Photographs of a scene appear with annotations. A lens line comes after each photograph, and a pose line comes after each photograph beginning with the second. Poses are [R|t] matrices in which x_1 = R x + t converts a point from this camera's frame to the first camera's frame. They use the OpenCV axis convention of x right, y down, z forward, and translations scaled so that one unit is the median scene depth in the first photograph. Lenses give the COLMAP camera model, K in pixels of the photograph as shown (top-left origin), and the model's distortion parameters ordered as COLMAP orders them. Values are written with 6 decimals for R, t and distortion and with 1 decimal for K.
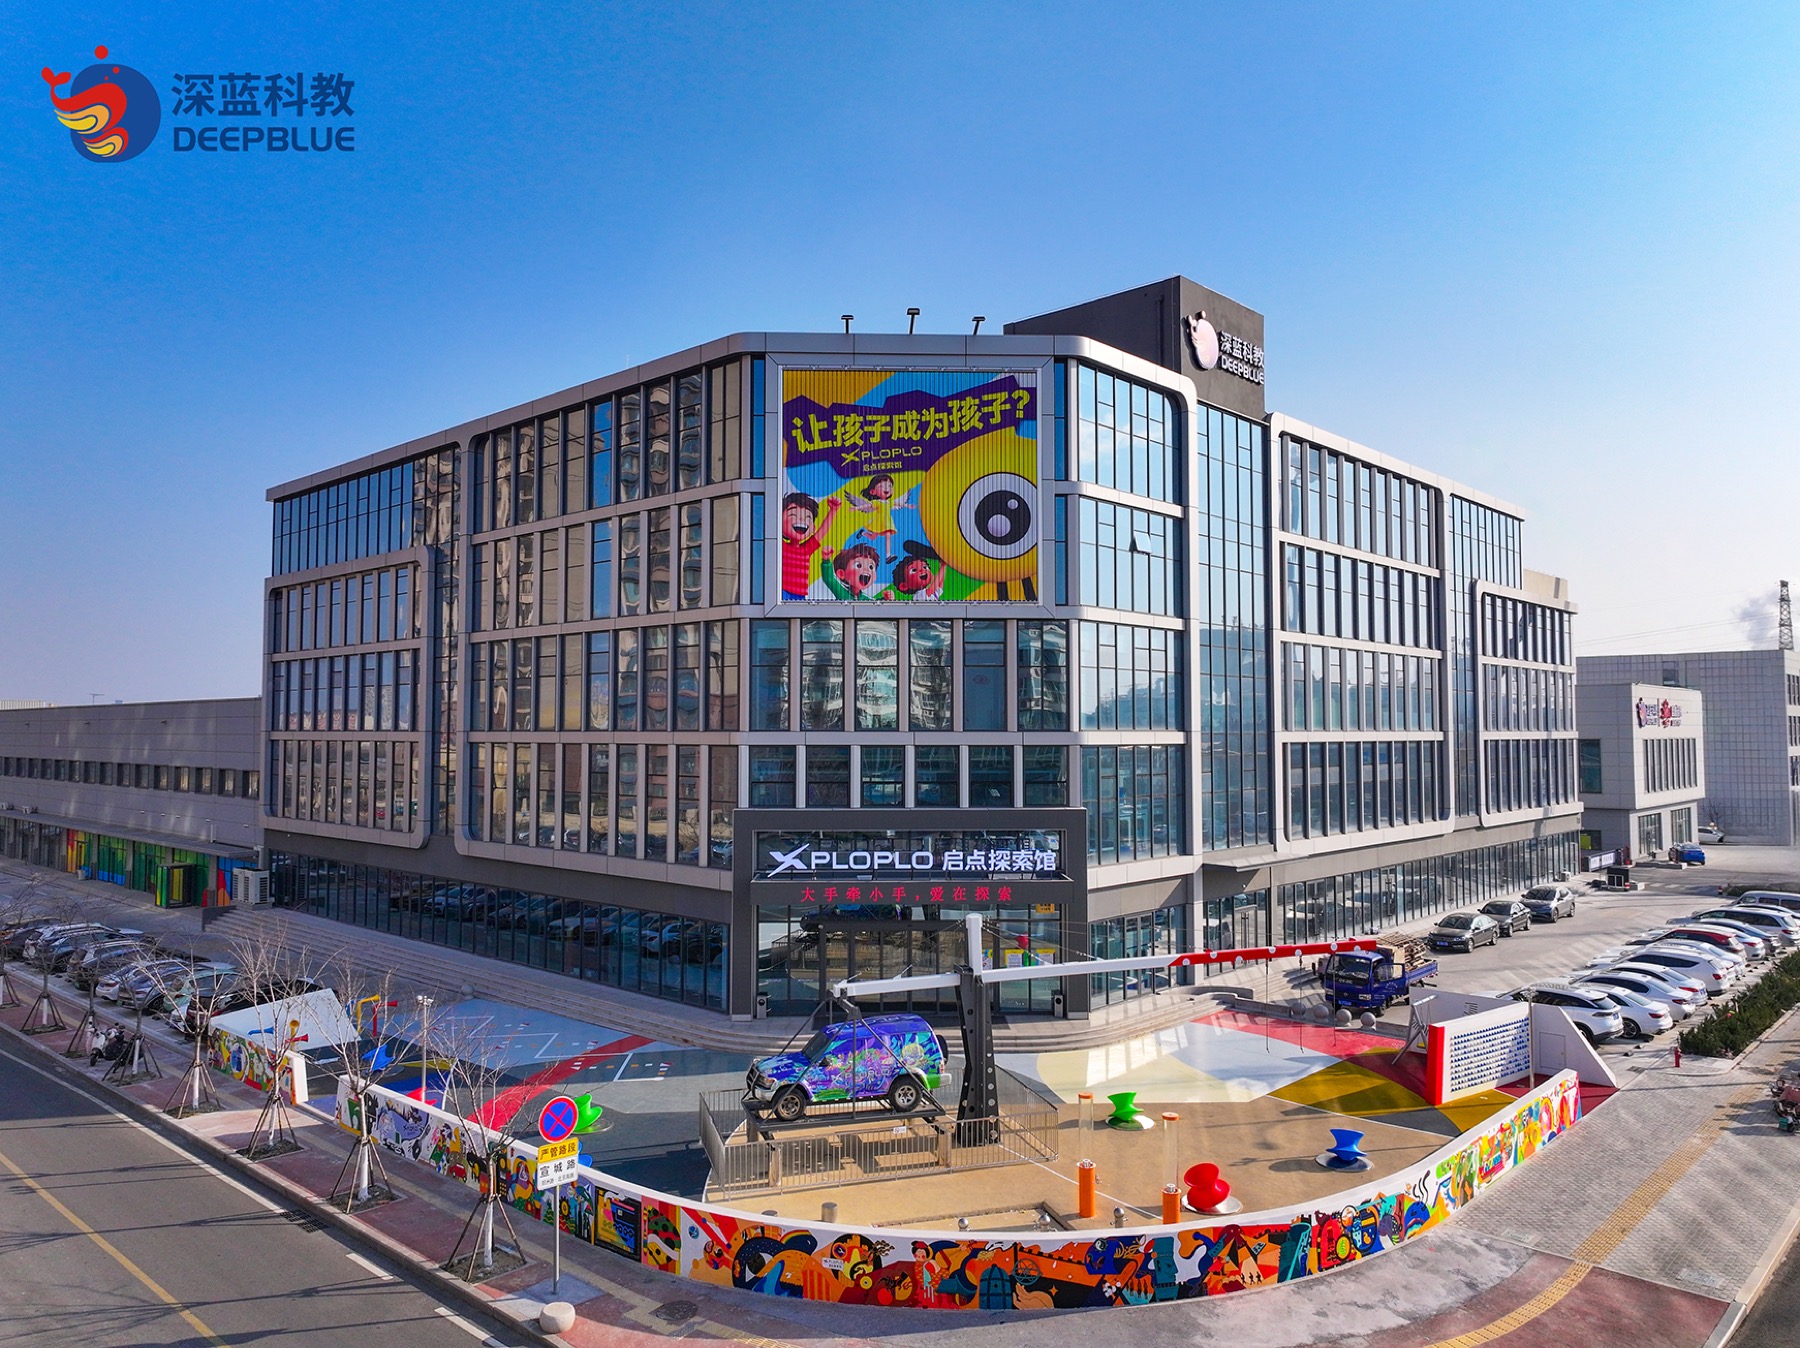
lens RADIAL K [[1286.2, 0, 898.8], [0, 1286.2, 674.8], [0, 0, 1]] dist [0.007352, 0.003149]
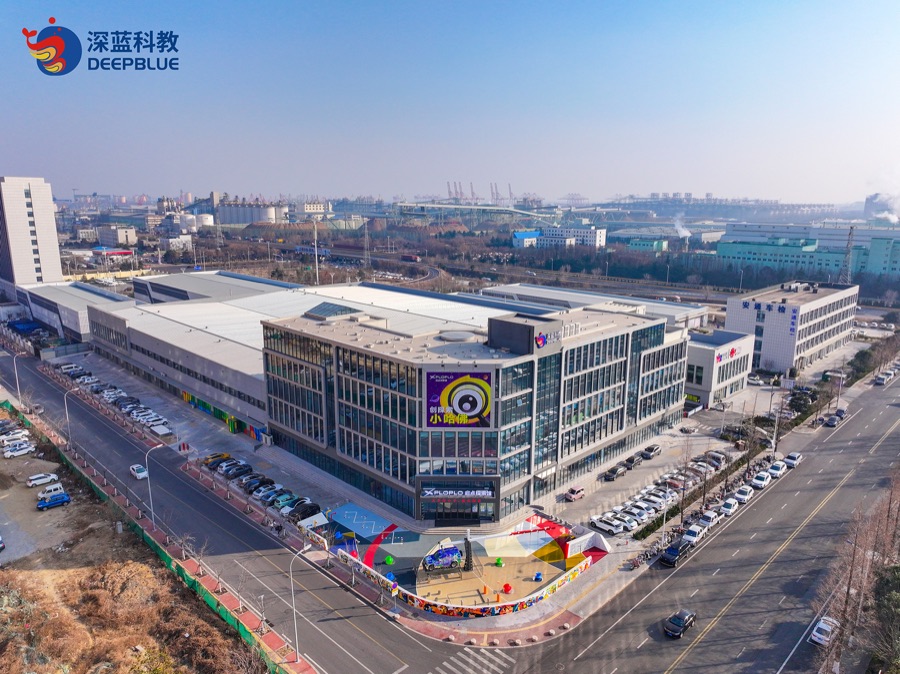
lens RADIAL K [[643.1, 0, 450.3], [0, 643.1, 336.7], [0, 0, 1]] dist [0.007352, 0.003149]
pose [[0.999560, 0.013714, -0.026293, 0.046515], [-0.006507, 0.966457, 0.256746, -1.217857], [0.028932, -0.256462, 0.966121, -1.258344]]
